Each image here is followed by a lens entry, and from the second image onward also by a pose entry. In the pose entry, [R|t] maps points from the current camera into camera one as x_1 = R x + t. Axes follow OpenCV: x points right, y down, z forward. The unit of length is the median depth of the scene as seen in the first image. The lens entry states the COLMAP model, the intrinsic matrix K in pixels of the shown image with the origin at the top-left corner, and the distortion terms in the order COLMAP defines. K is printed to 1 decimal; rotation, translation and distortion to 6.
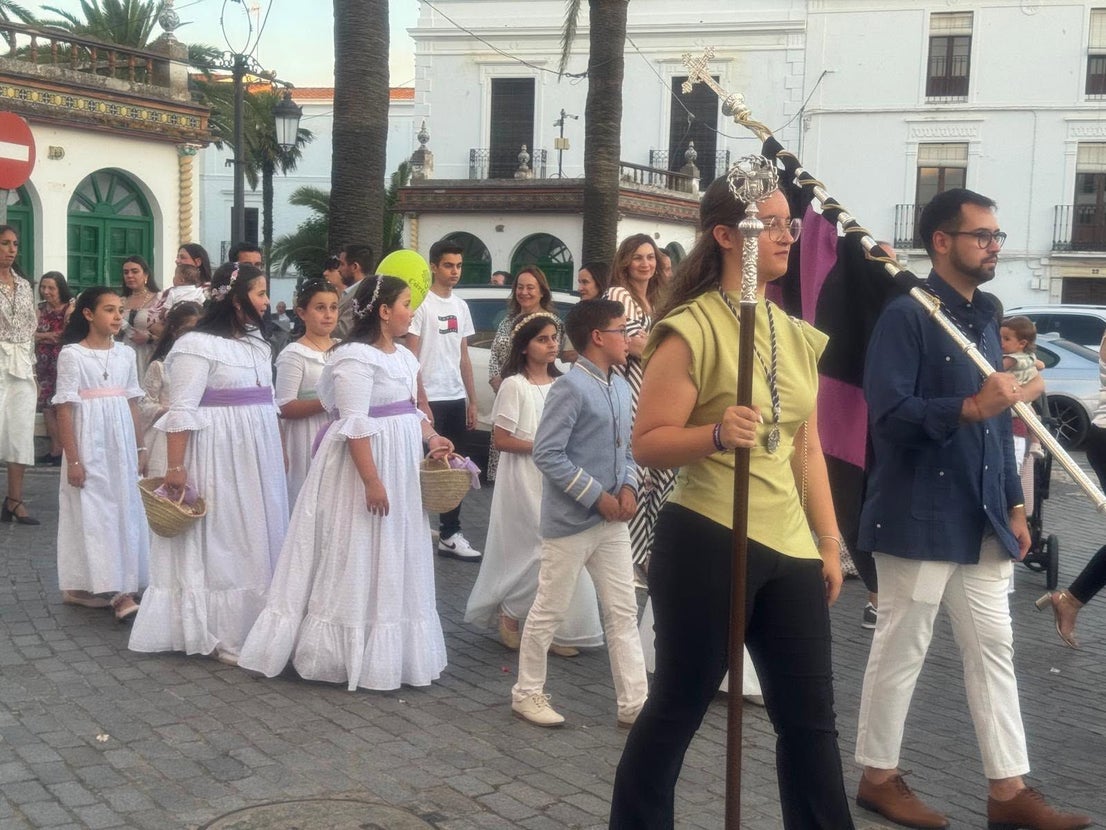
lens RADIAL K [[1502.1, 0, 553.0], [0, 1502.1, 415.0], [0, 0, 1]] dist [0.188054, -0.399722]
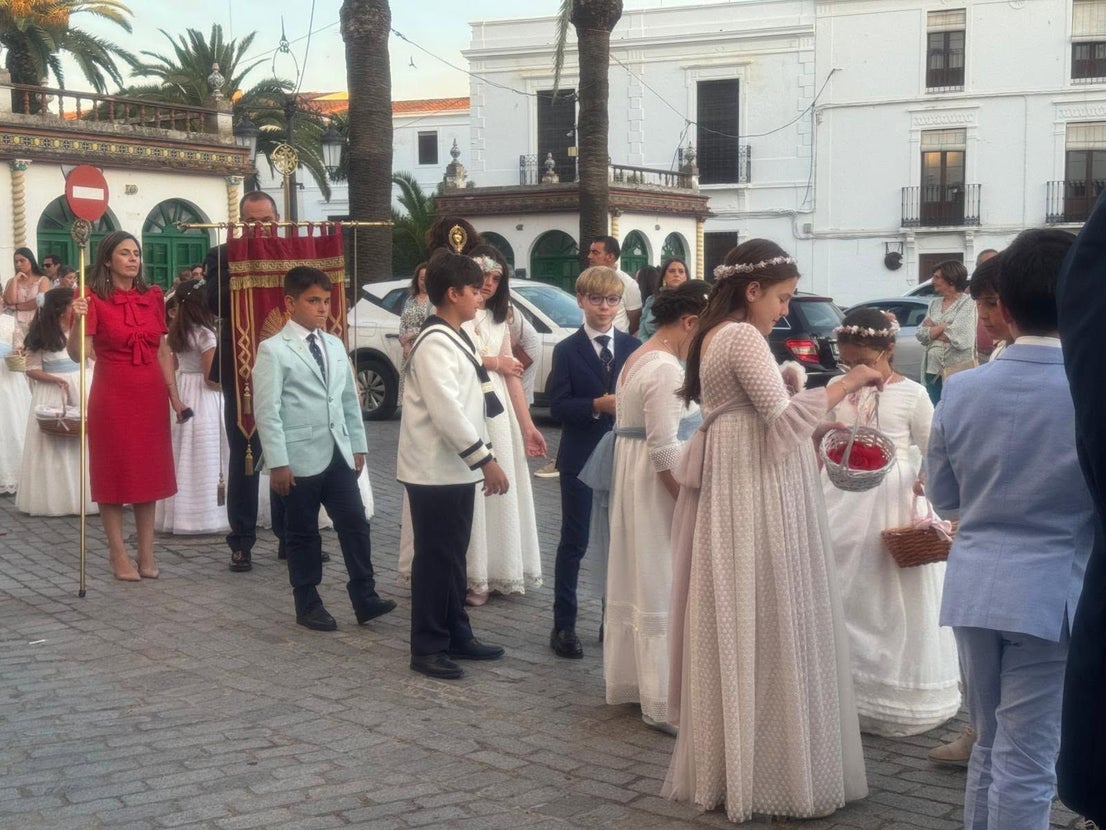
lens RADIAL K [[1502.1, 0, 553.0], [0, 1502.1, 415.0], [0, 0, 1]] dist [0.188054, -0.399722]
pose [[0.995944, -0.034818, -0.082969, 0.079082], [0.035271, 0.999370, 0.004005, 0.017549], [0.082778, -0.006915, 0.996544, -0.160510]]
